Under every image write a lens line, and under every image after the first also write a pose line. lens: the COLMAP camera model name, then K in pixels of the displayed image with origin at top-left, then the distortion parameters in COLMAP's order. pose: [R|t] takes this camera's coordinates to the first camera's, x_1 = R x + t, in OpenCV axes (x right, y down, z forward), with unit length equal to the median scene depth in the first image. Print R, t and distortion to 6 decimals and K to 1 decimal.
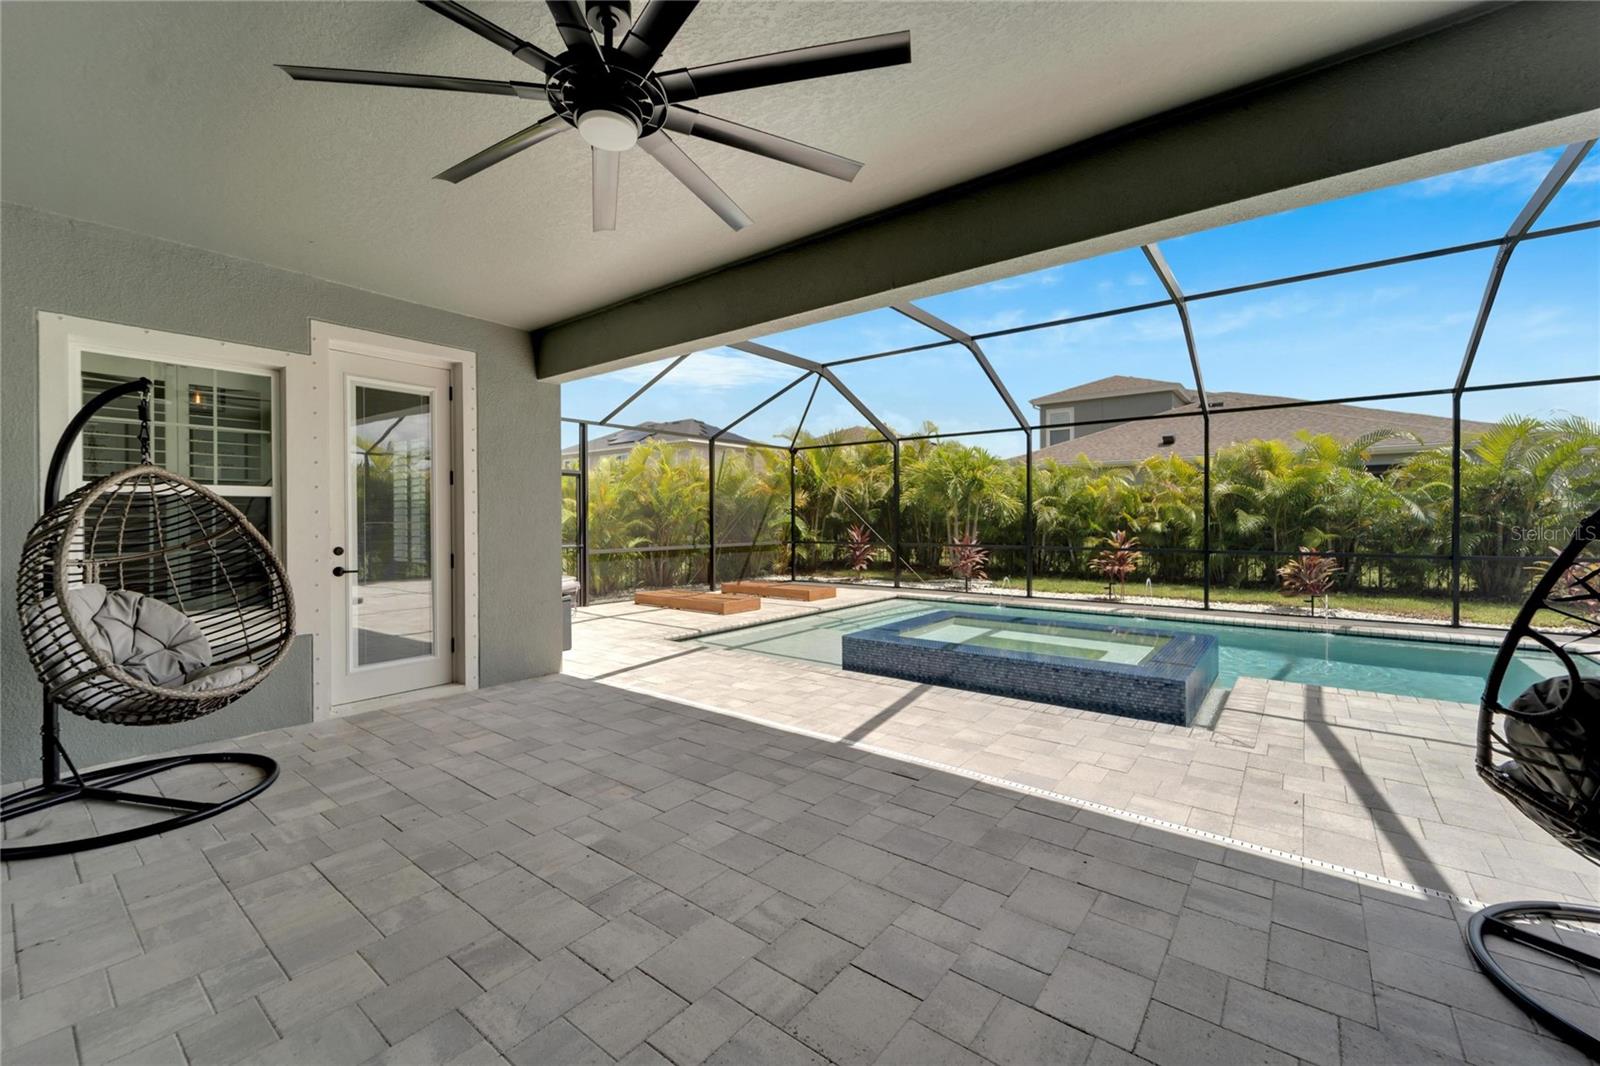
lens RADIAL K [[648.5, 0, 789.8], [0, 648.5, 516.4], [0, 0, 1]] dist [0.001058, -0.000146]
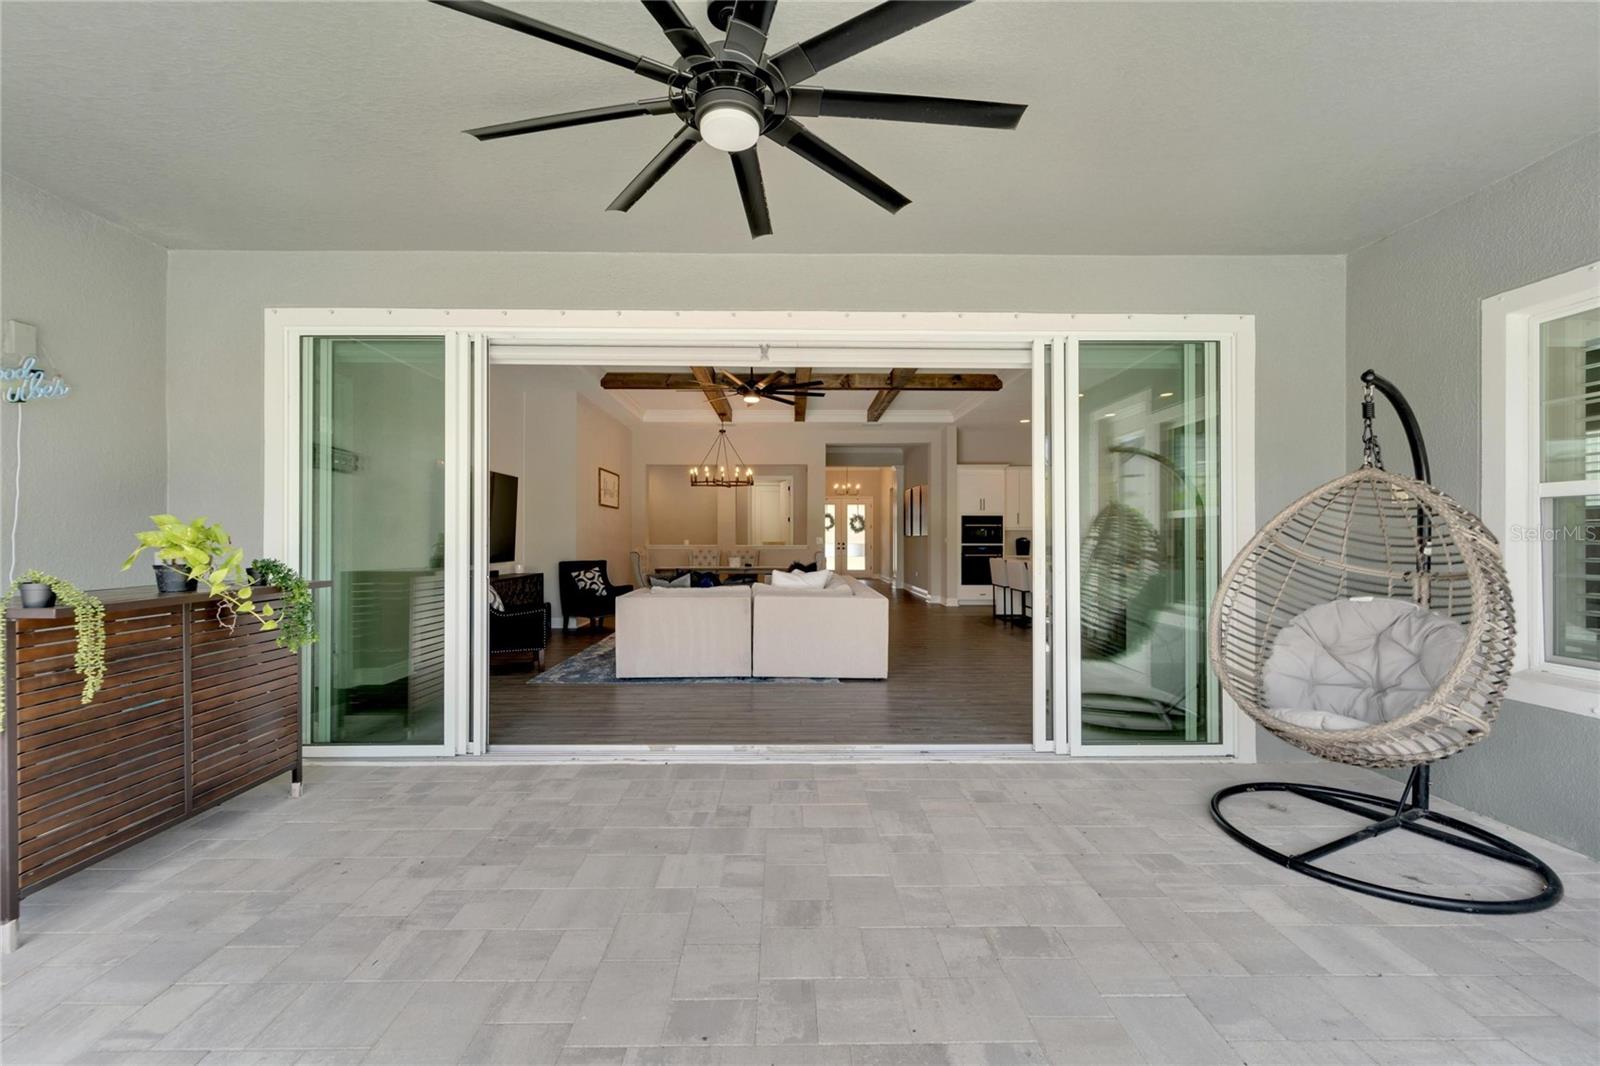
lens RADIAL K [[647.3, 0, 789.8], [0, 647.3, 534.2], [0, 0, 1]] dist [0.000660, 0.000027]
pose [[-0.776949, -0.001700, -0.629561, 0.056068], [0.003602, 0.999968, -0.007146, 0.004445], [0.629553, -0.007820, -0.776918, 0.385144]]
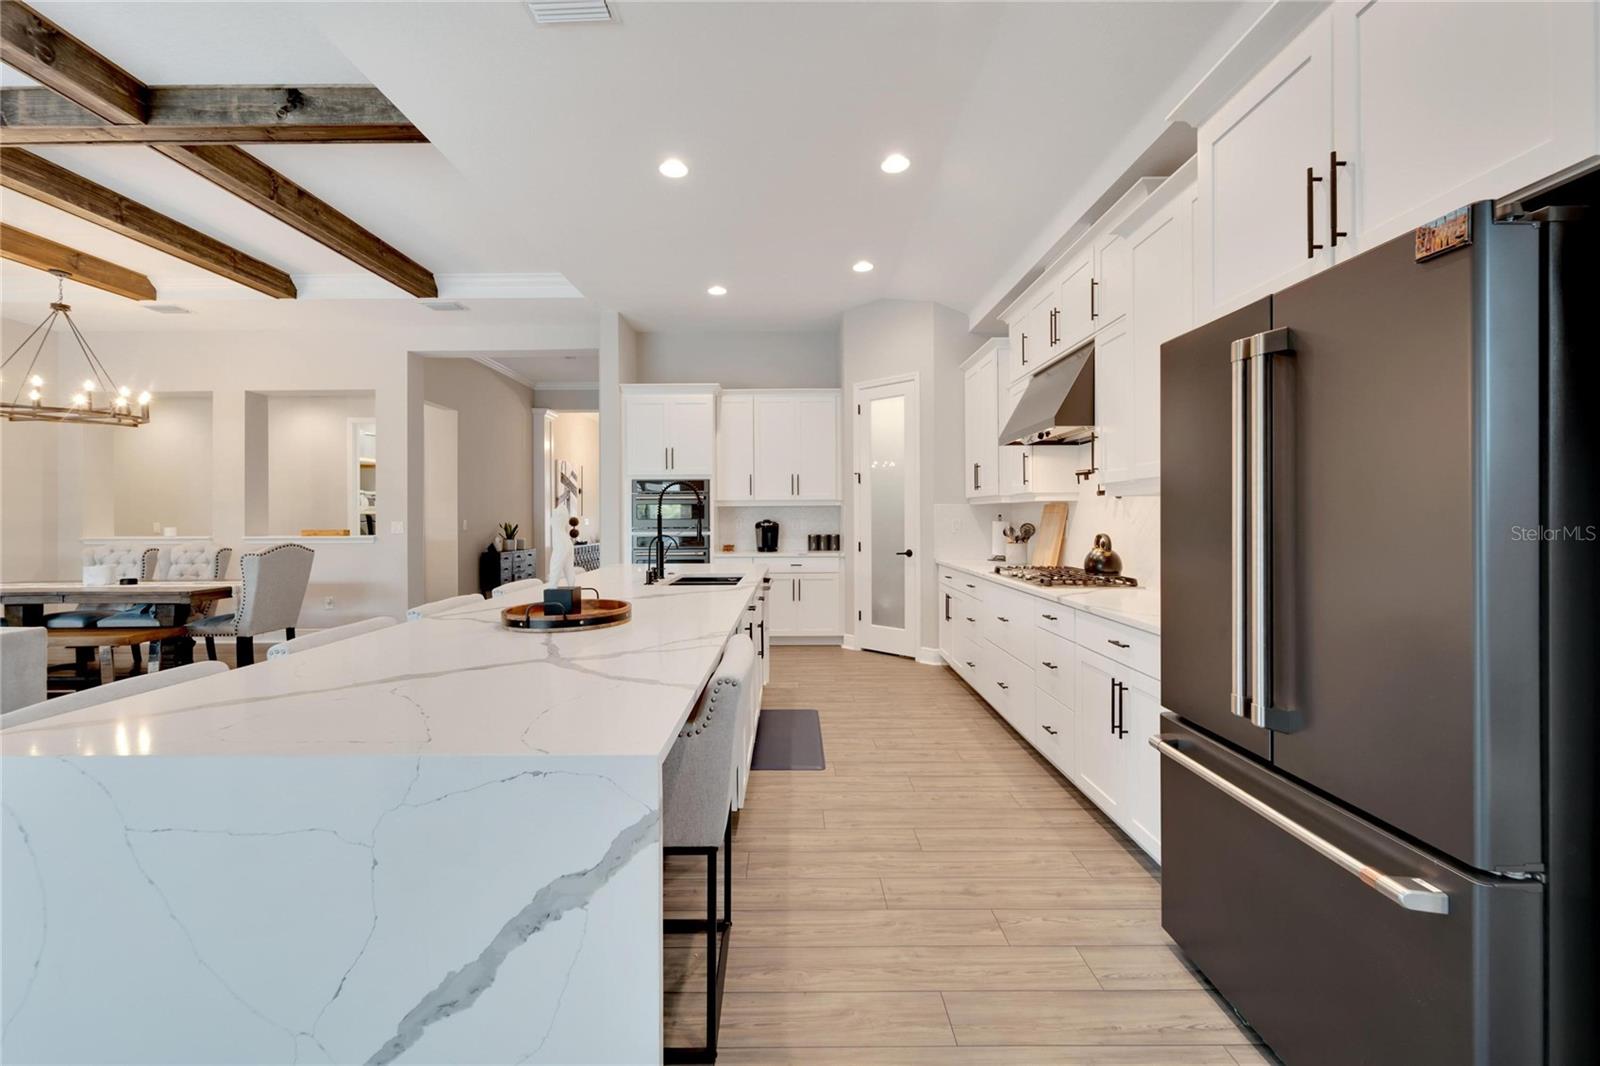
lens RADIAL K [[648.5, 0, 789.8], [0, 648.5, 516.4], [0, 0, 1]] dist [0.001058, -0.000146]
pose [[-0.784689, 0.008484, -0.619831, -0.689021], [0.010065, 0.999949, 0.000946, -0.000244], [0.619808, -0.005497, -0.784735, 0.253235]]
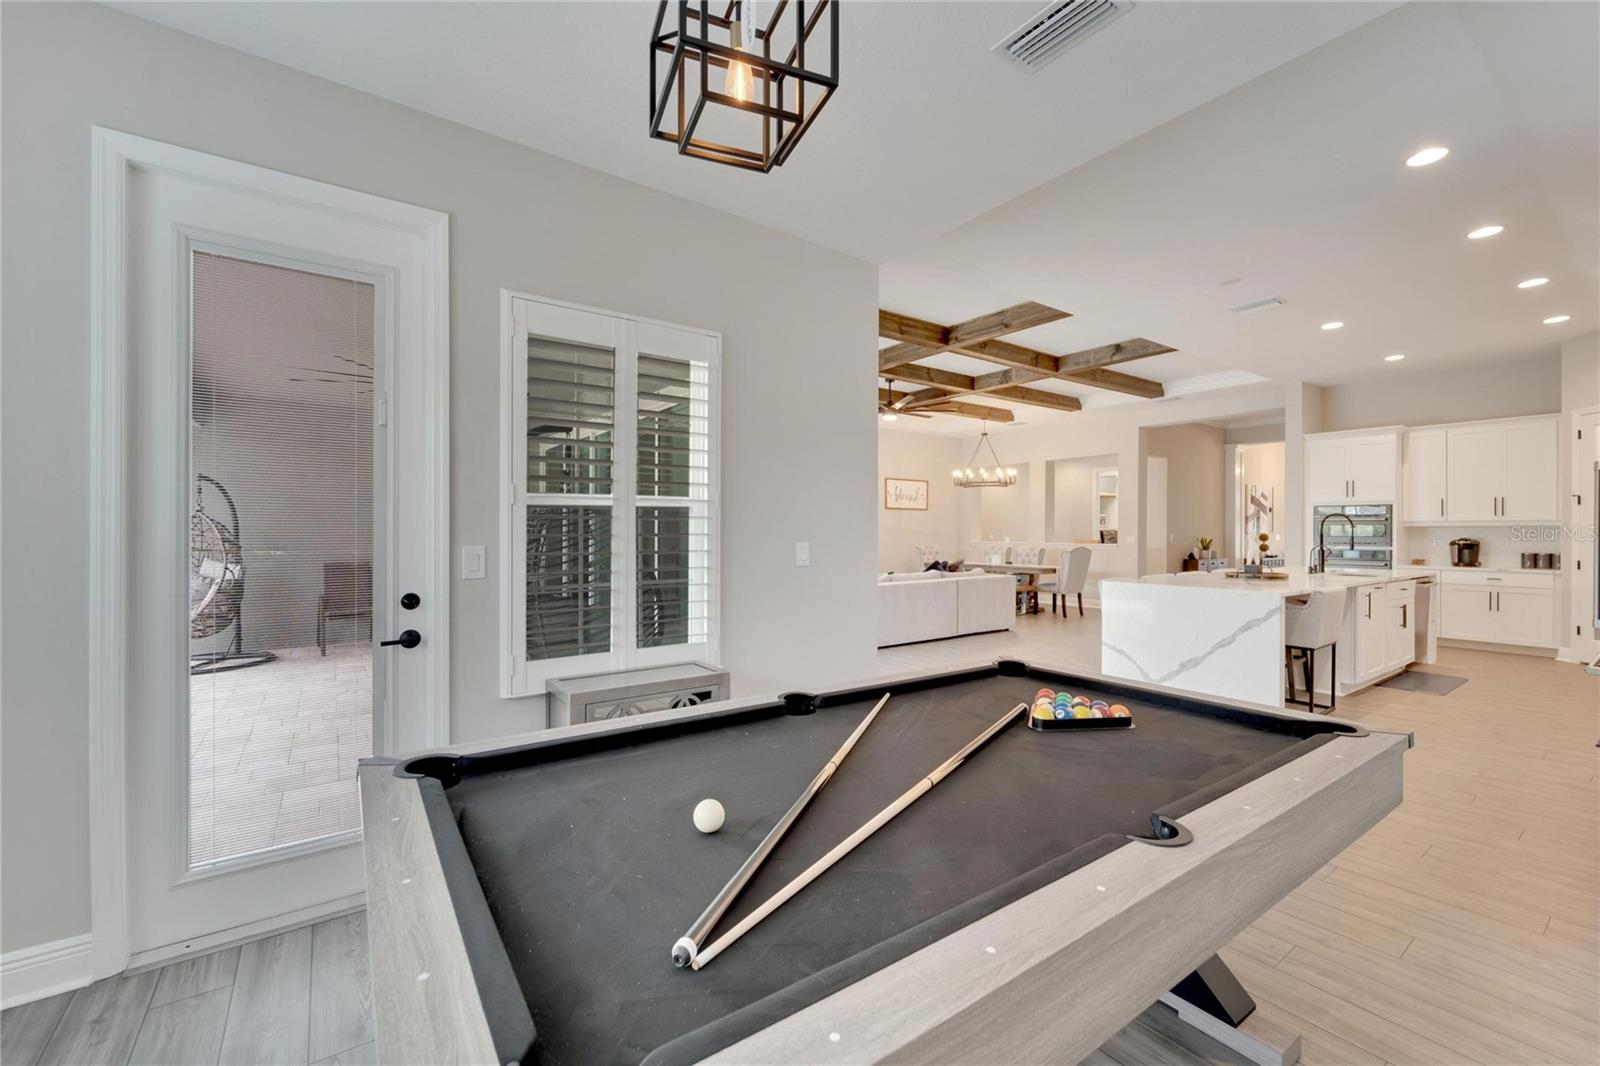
lens RADIAL K [[649.0, 0, 792.9], [0, 649.0, 530.1], [0, 0, 1]] dist [0.000245, -0.000280]
pose [[-0.960005, 0.001420, 0.279978, -0.545049], [0.000155, 0.999990, -0.004543, -0.002447], [-0.279982, -0.004318, -0.959996, 0.668659]]
